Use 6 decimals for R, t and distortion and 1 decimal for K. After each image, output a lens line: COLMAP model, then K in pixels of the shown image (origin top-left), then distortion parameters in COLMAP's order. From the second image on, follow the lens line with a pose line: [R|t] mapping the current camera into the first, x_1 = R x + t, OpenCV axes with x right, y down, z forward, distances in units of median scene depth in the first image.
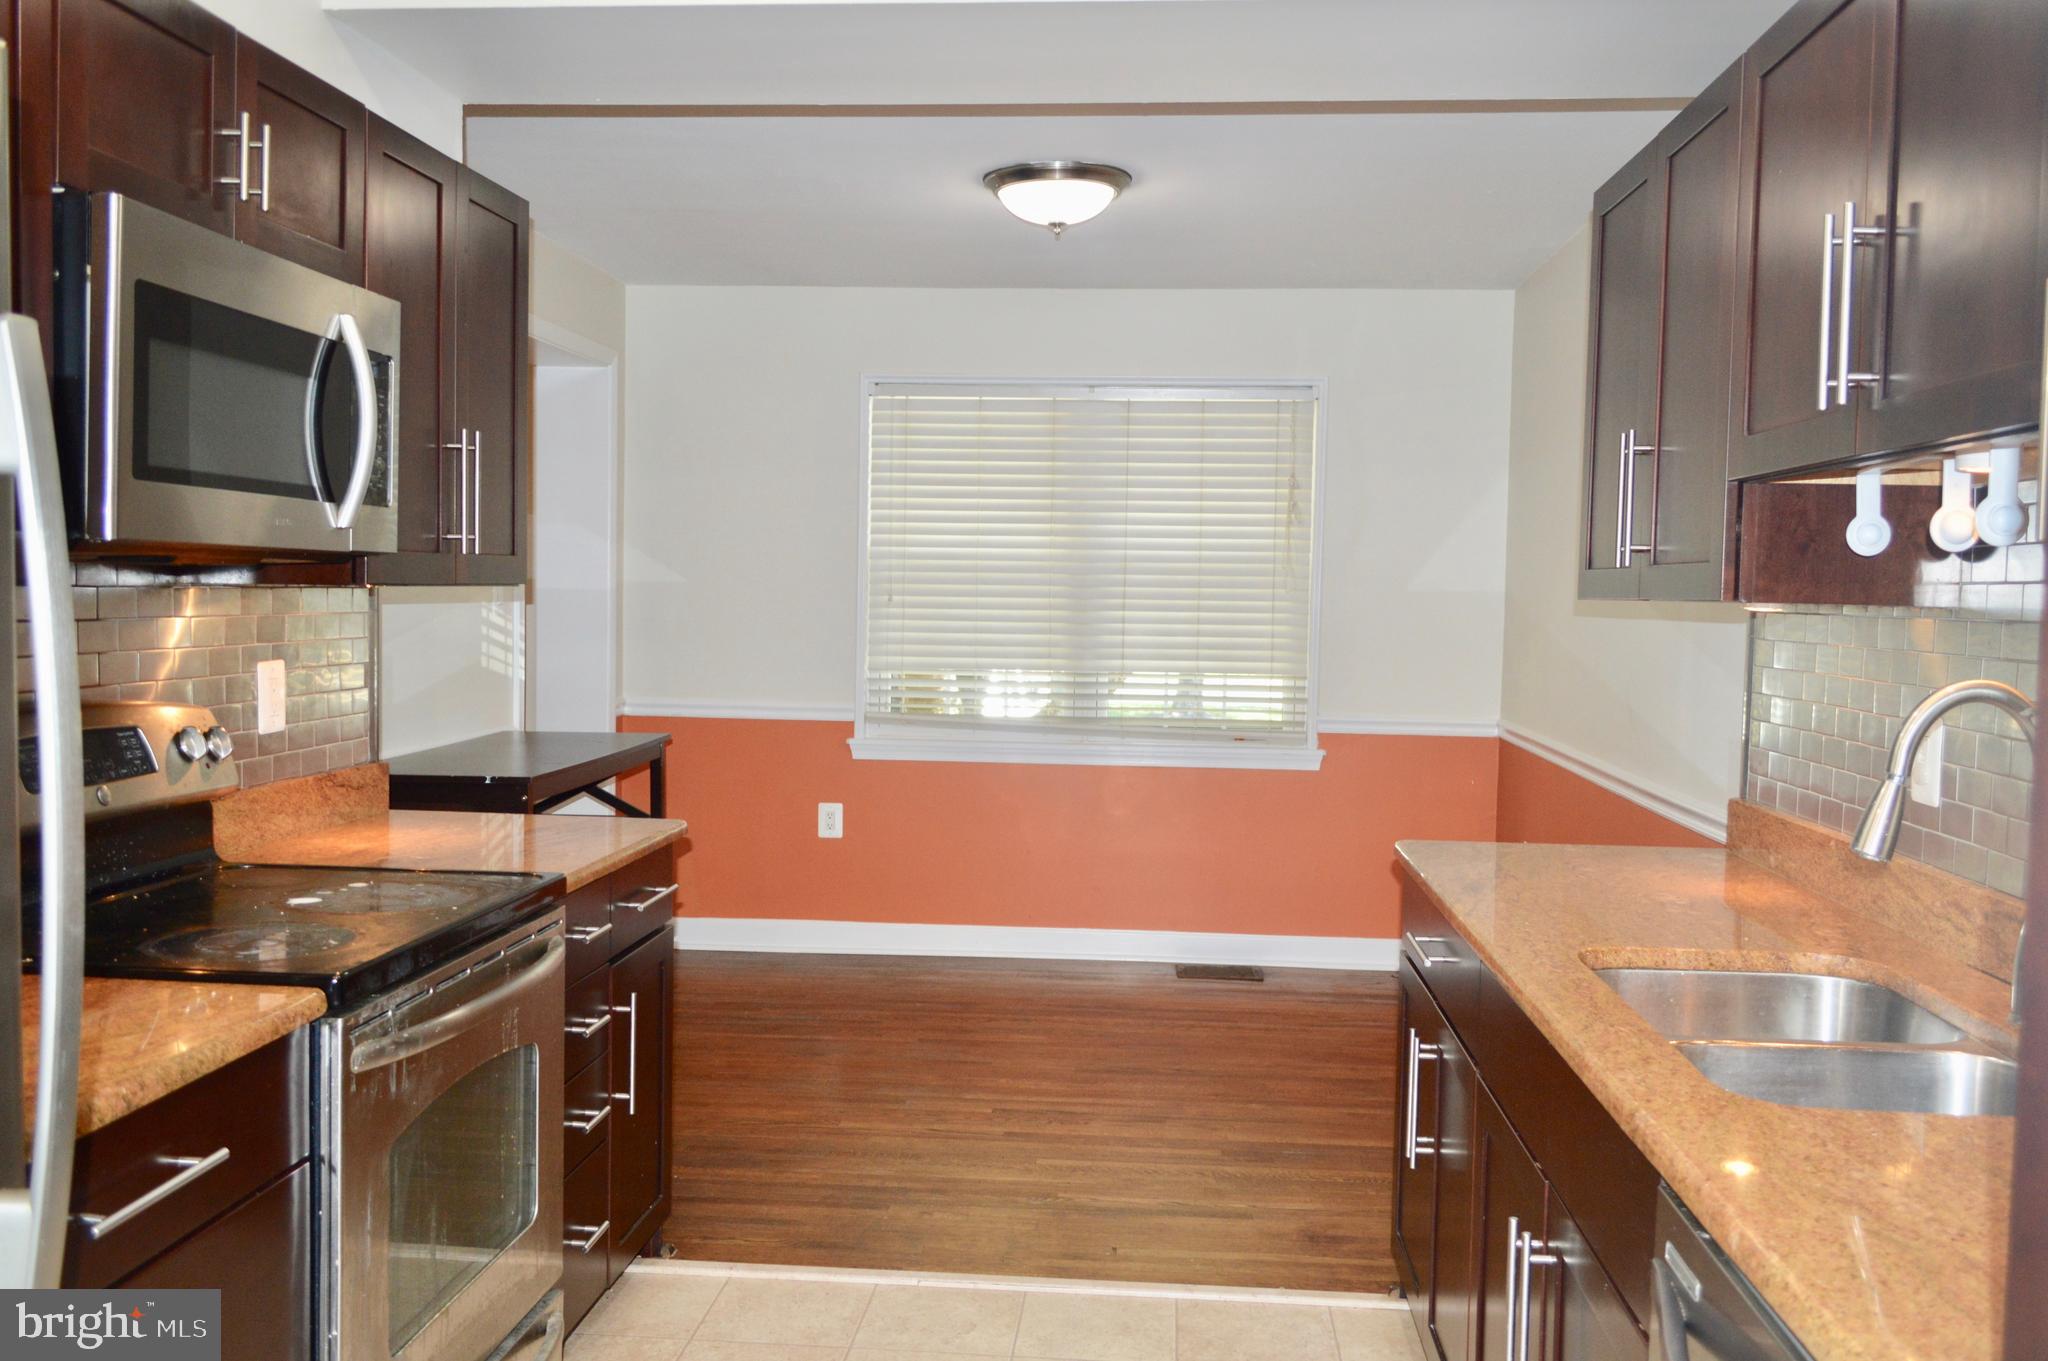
lens RADIAL K [[1723.4, 0, 1027.2], [0, 1723.4, 680.7], [0, 0, 1]] dist [-0.013497, -0.006204]
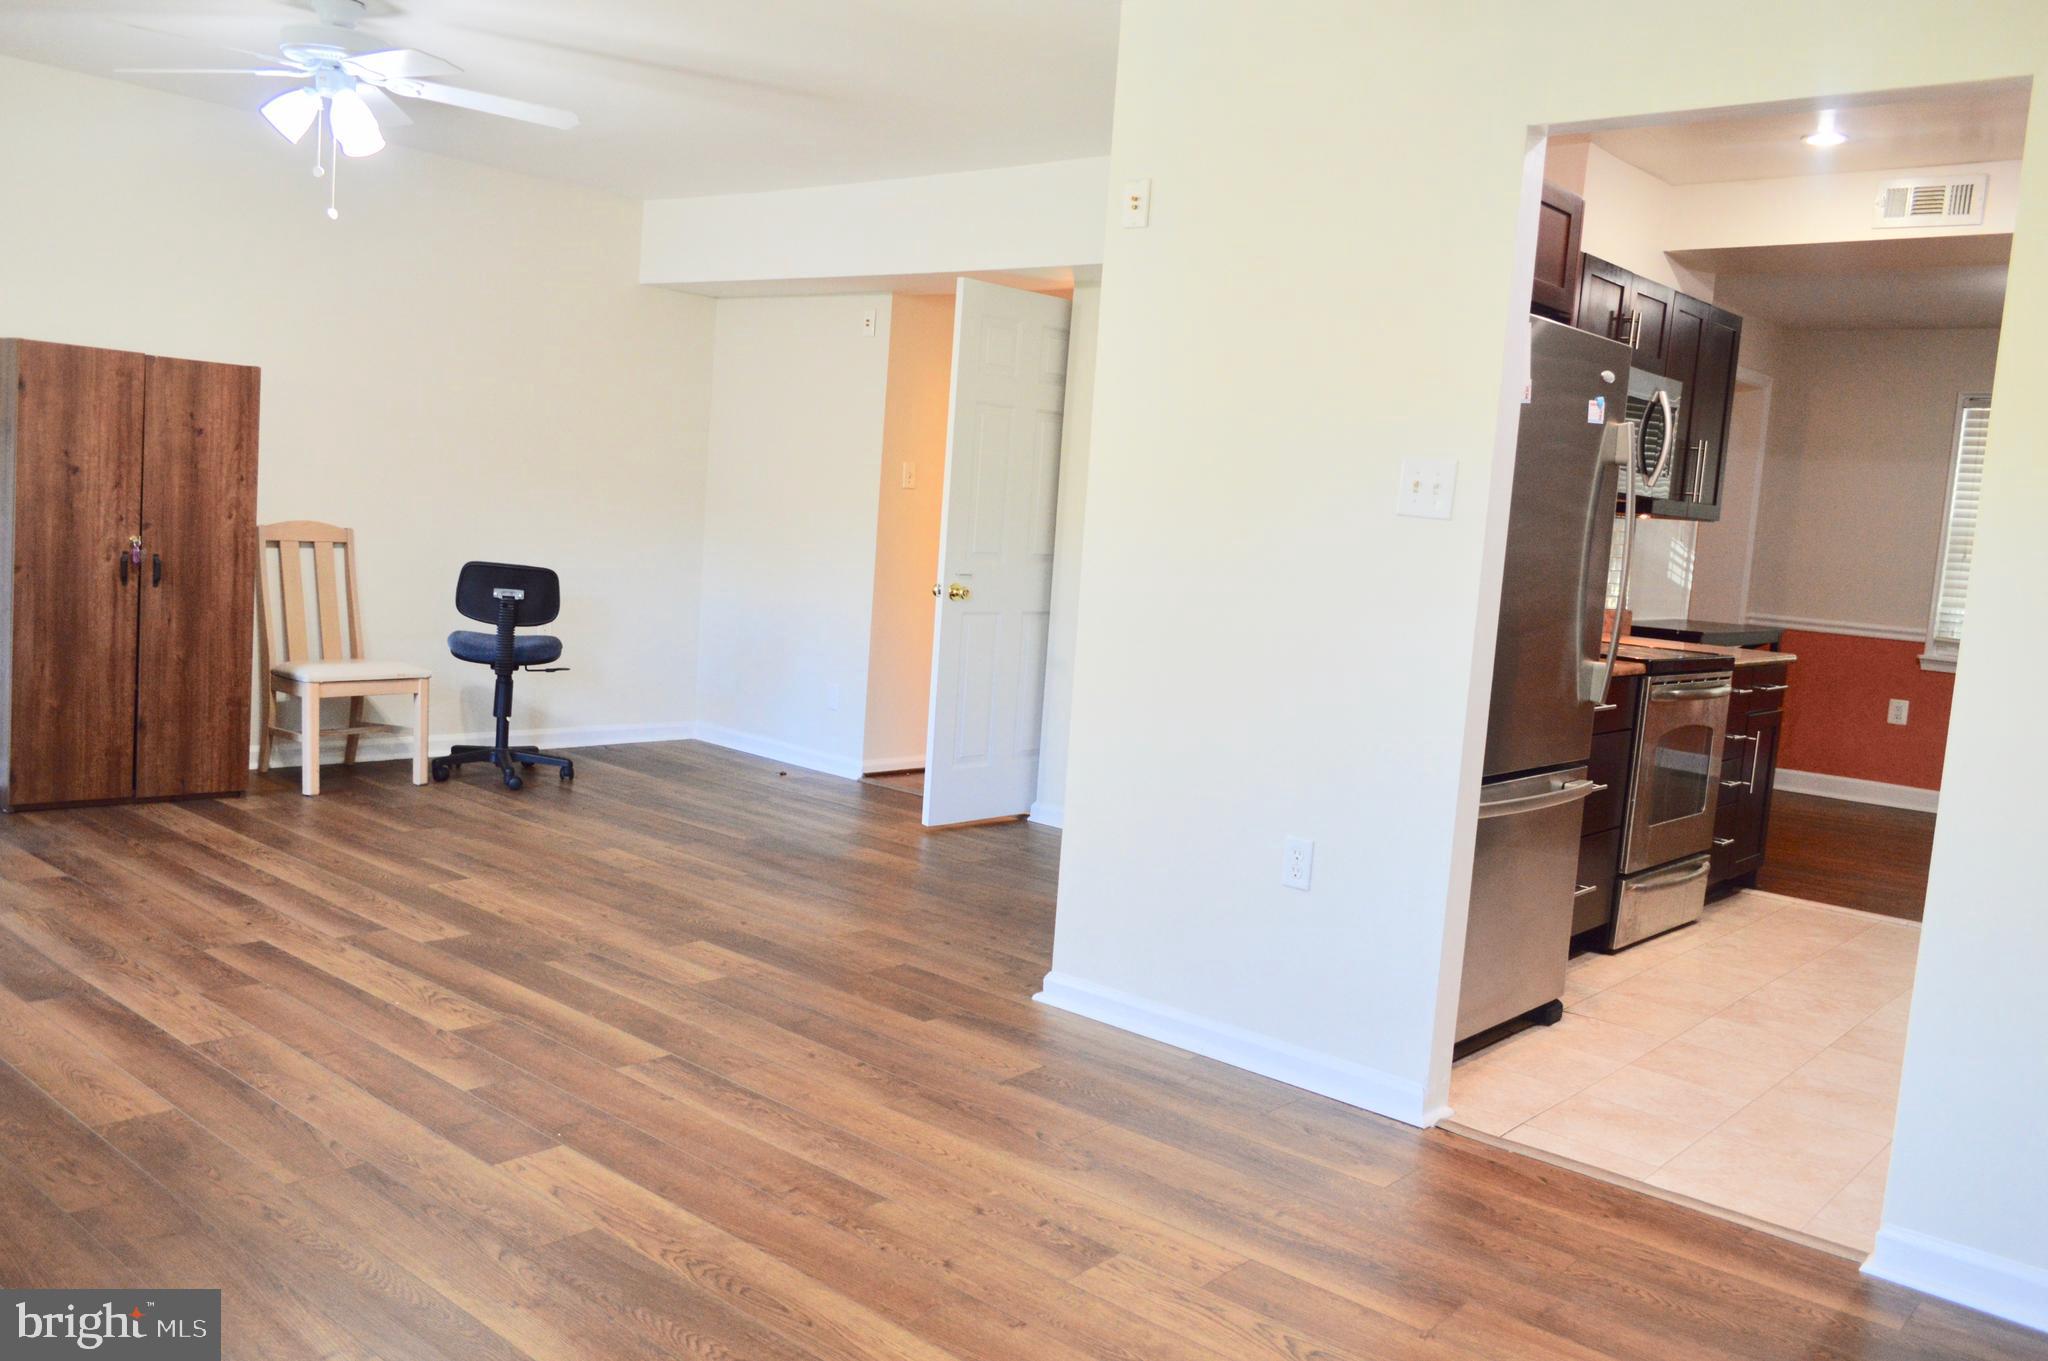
lens RADIAL K [[1615.3, 0, 1039.5], [0, 1615.3, 682.3], [0, 0, 1]] dist [-0.019647, 0.010624]
pose [[0.804225, 0.102050, -0.585497, 0.209170], [-0.088267, 0.994732, 0.052137, 0.122052], [0.587733, 0.009750, 0.808996, -1.124444]]
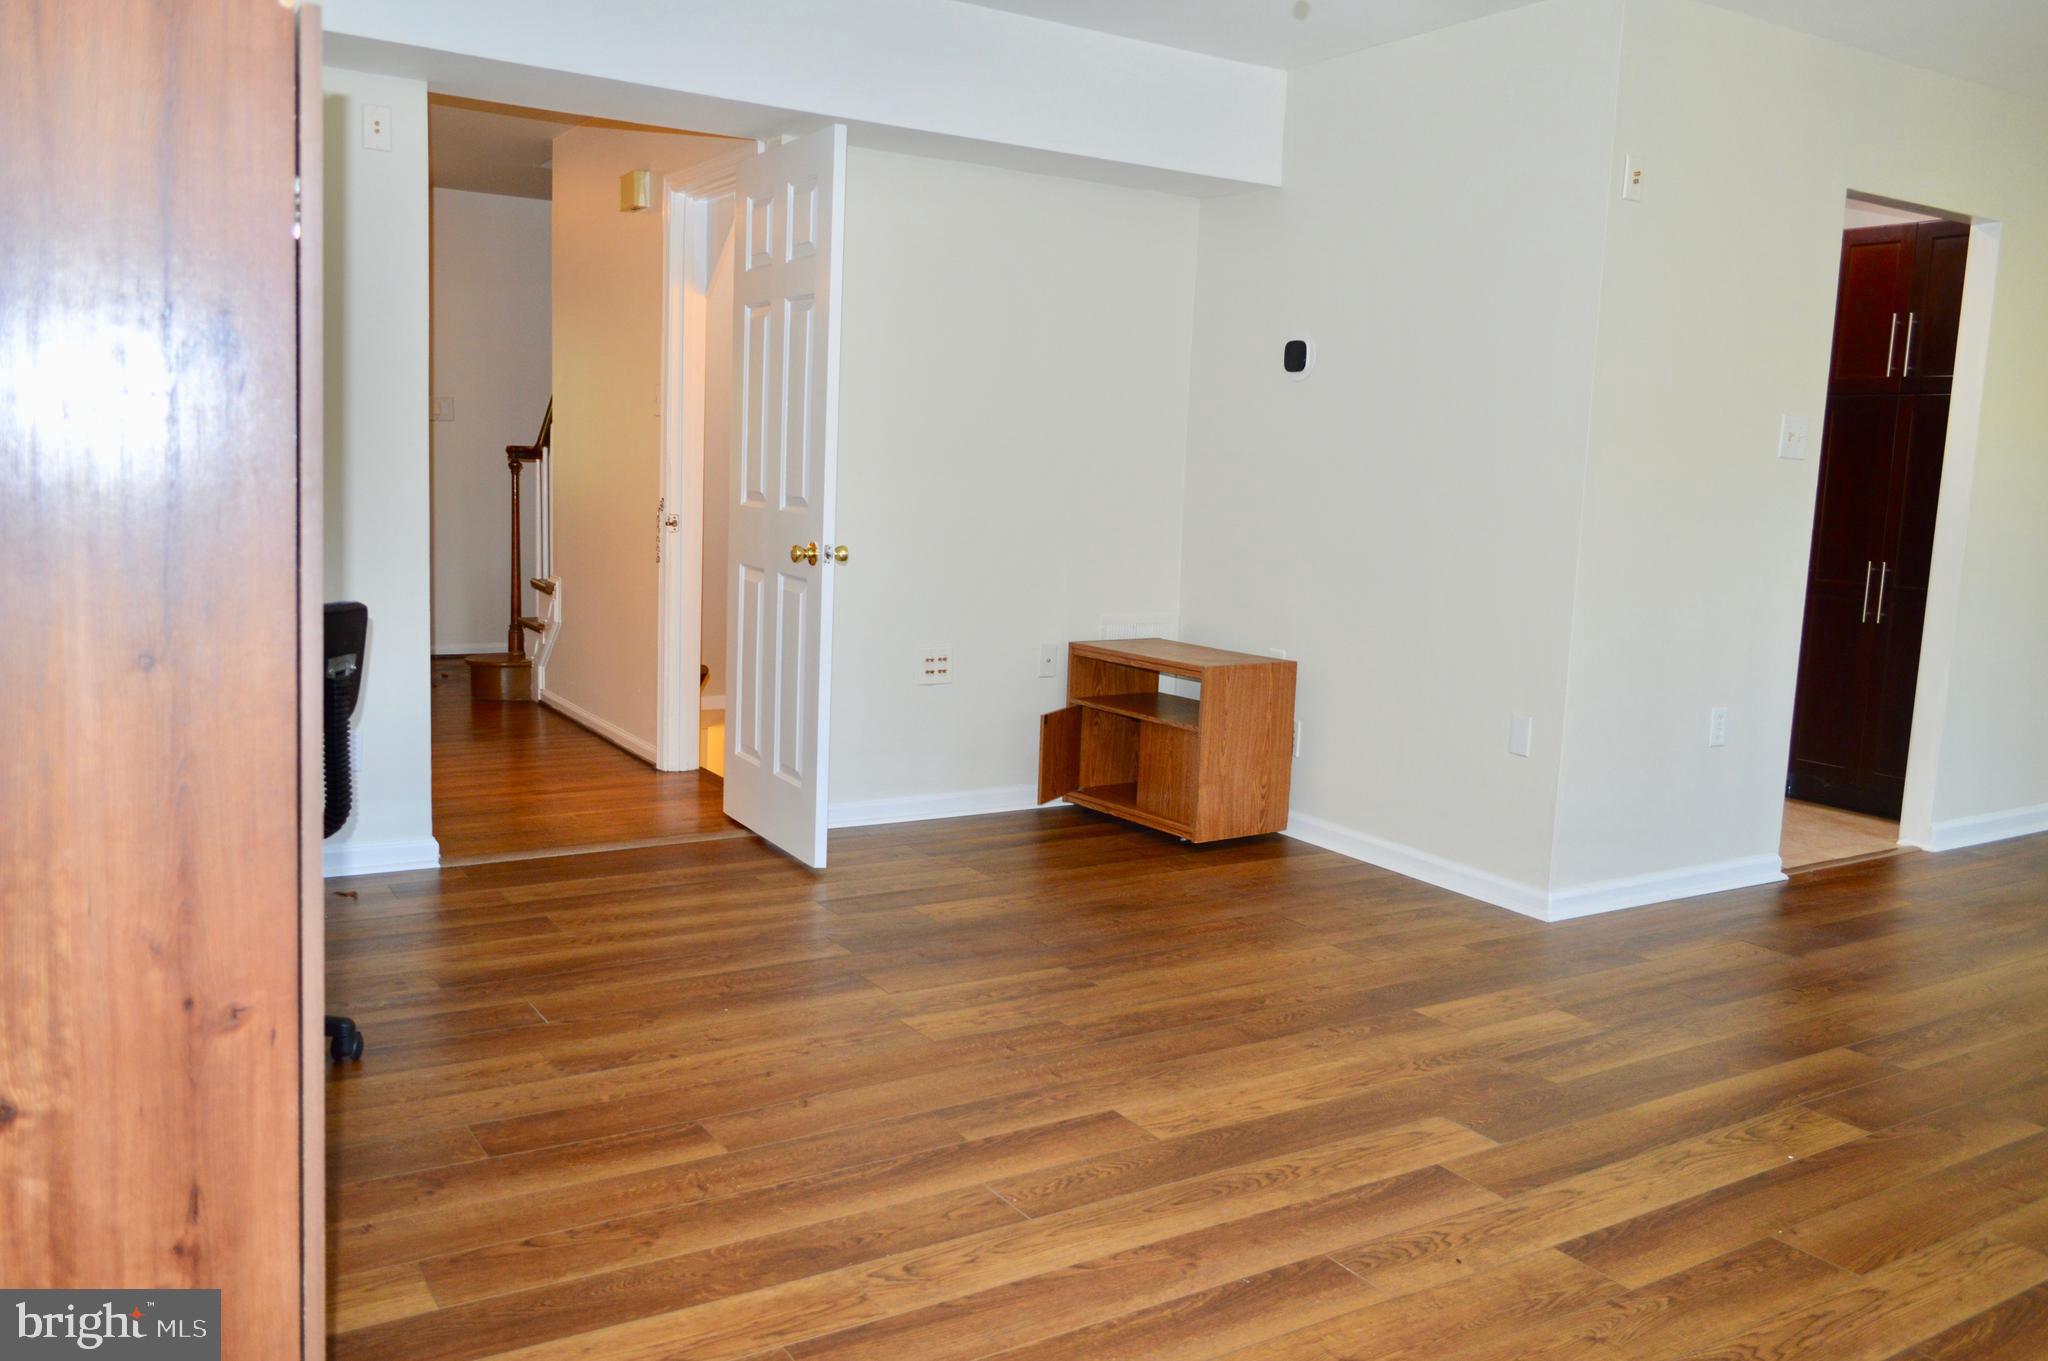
lens RADIAL K [[1615.3, 0, 1029.1], [0, 1615.3, 683.0], [0, 0, 1]] dist [-0.019647, 0.010624]
pose [[0.804940, -0.070227, 0.589186, -2.077601], [0.010687, 0.994526, 0.103941, 0.084530], [-0.593260, -0.077369, 0.801284, -0.856112]]
